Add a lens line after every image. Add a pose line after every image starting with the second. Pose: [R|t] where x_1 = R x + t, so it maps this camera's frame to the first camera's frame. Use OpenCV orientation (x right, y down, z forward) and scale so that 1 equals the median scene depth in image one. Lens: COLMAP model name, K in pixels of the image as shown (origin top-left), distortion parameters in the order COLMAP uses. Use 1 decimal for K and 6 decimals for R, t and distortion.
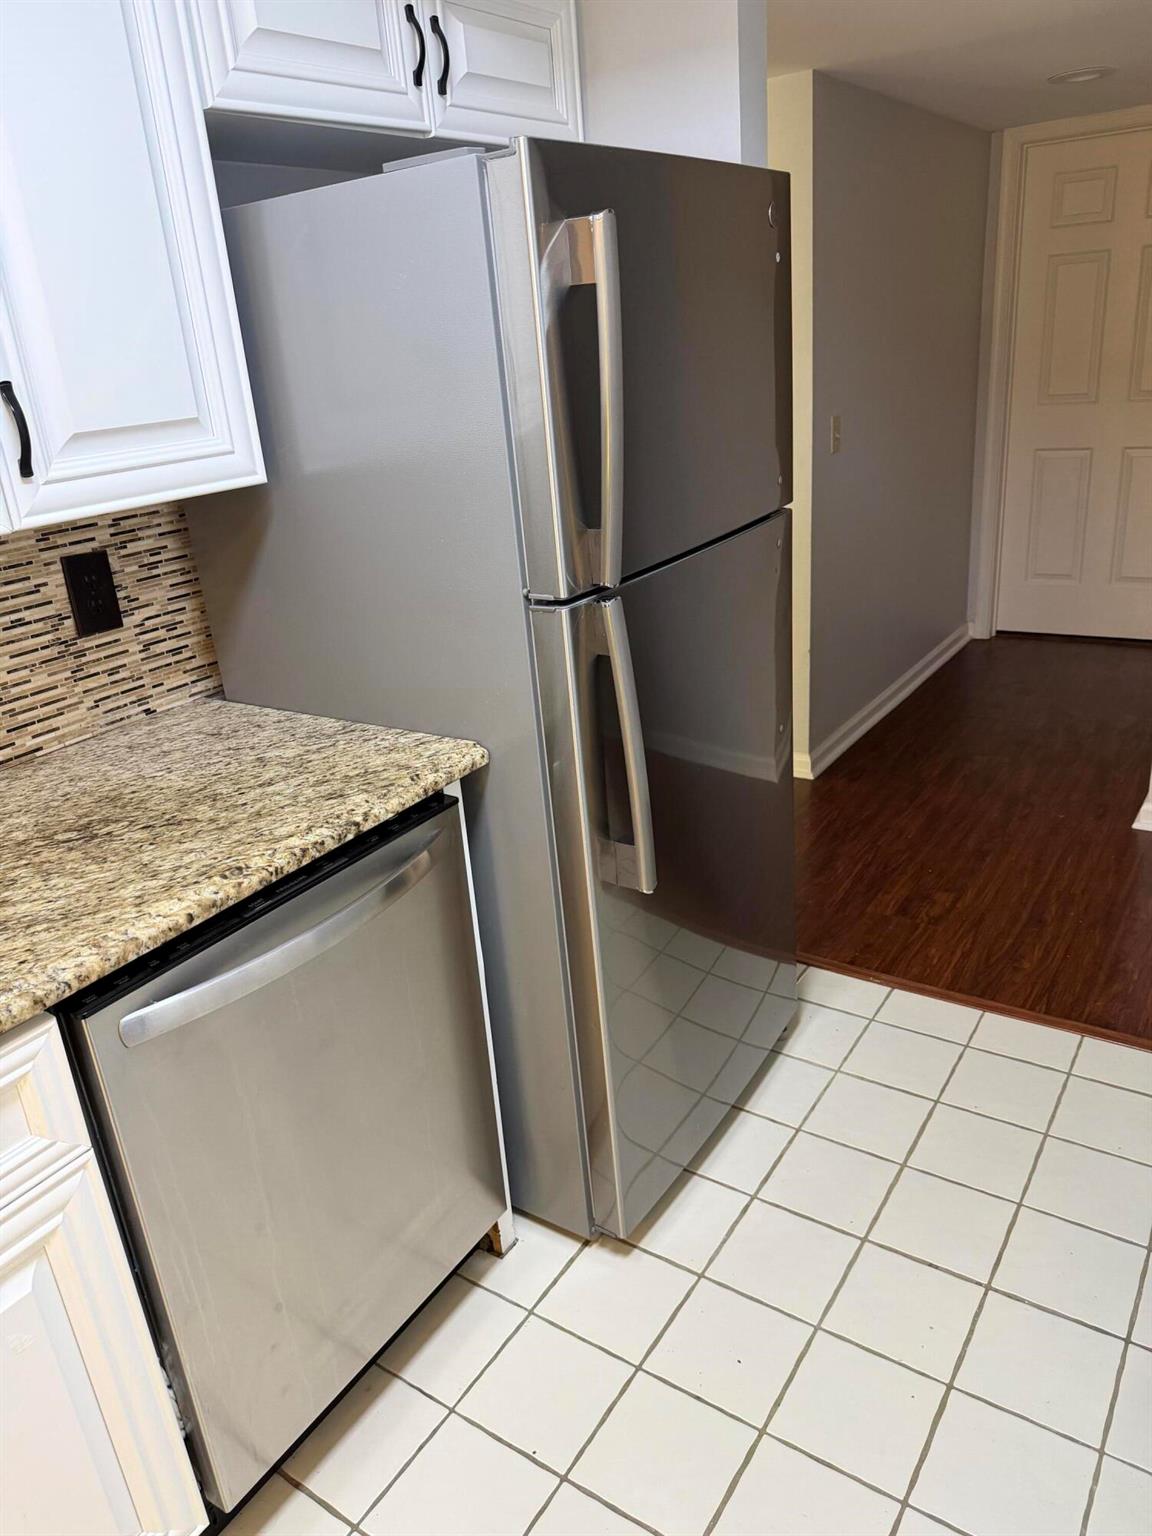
lens RADIAL K [[1083.6, 0, 580.4], [0, 1083.6, 760.9], [0, 0, 1]] dist [0.044036, -0.061354]
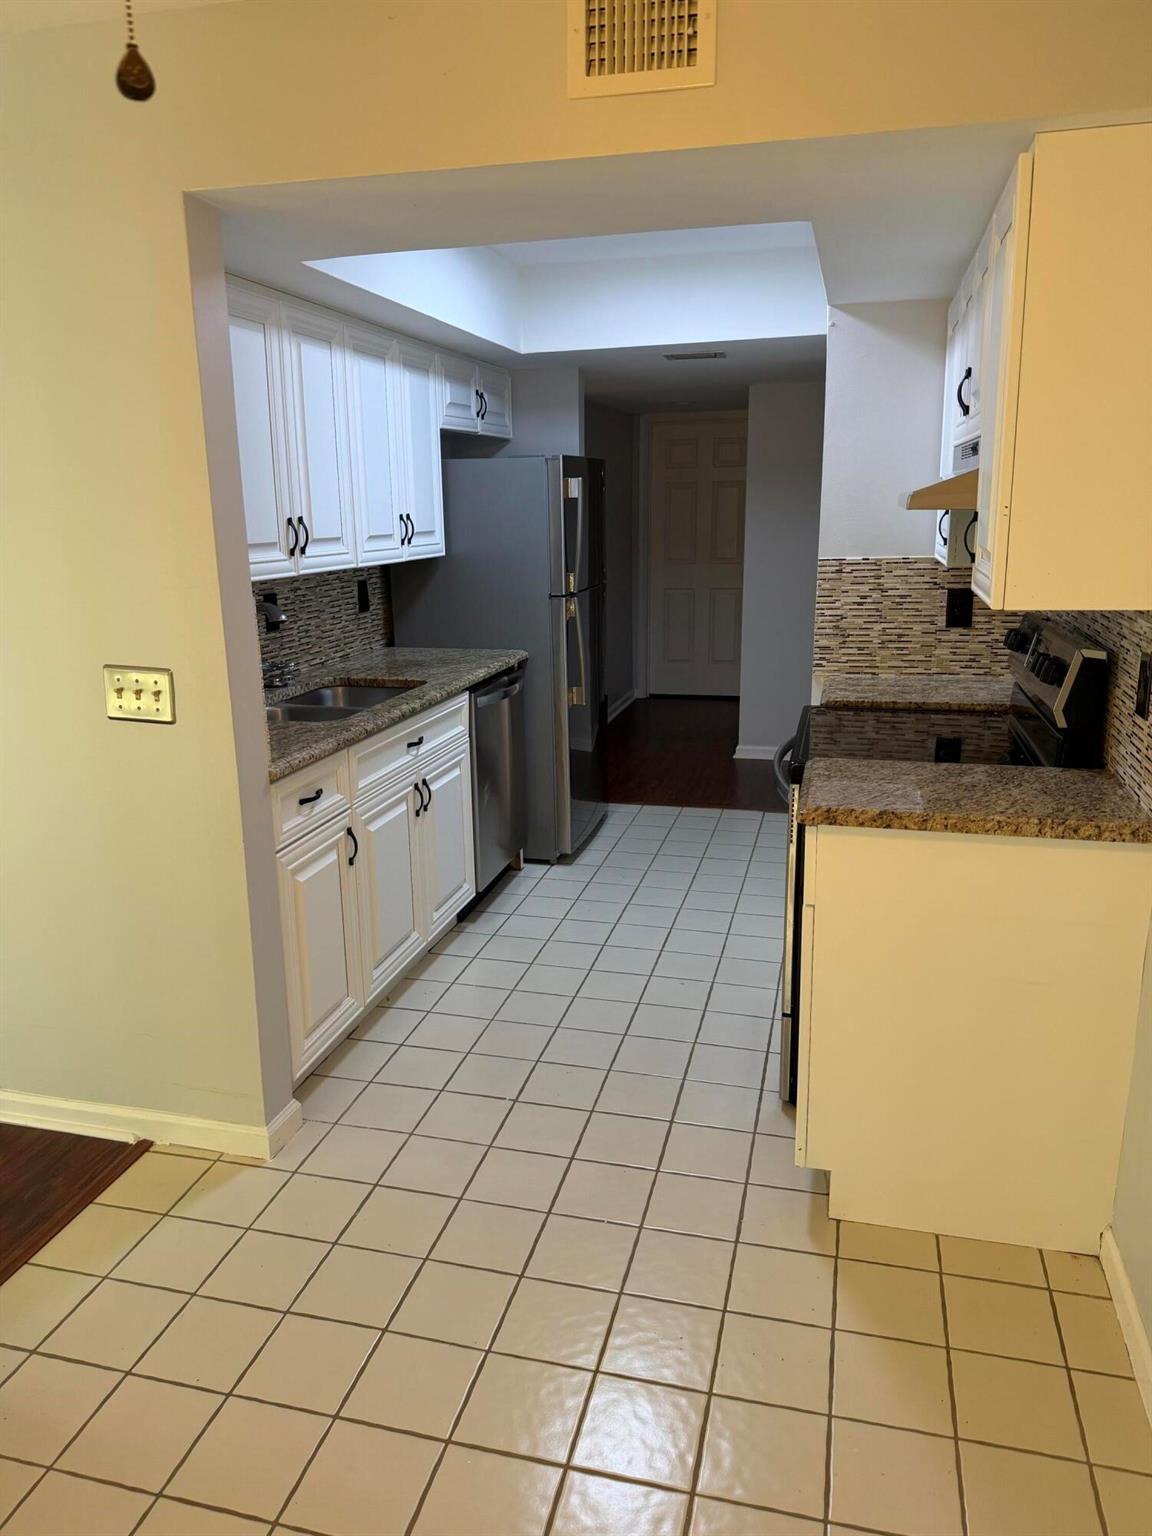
lens RADIAL K [[1083.6, 0, 566.7], [0, 1083.6, 776.8], [0, 0, 1]] dist [0.044036, -0.061354]
pose [[0.944158, -0.013273, 0.329225, -0.994583], [0.057724, 0.990399, -0.125611, 0.718672], [-0.324397, 0.137601, 0.935859, -1.727479]]
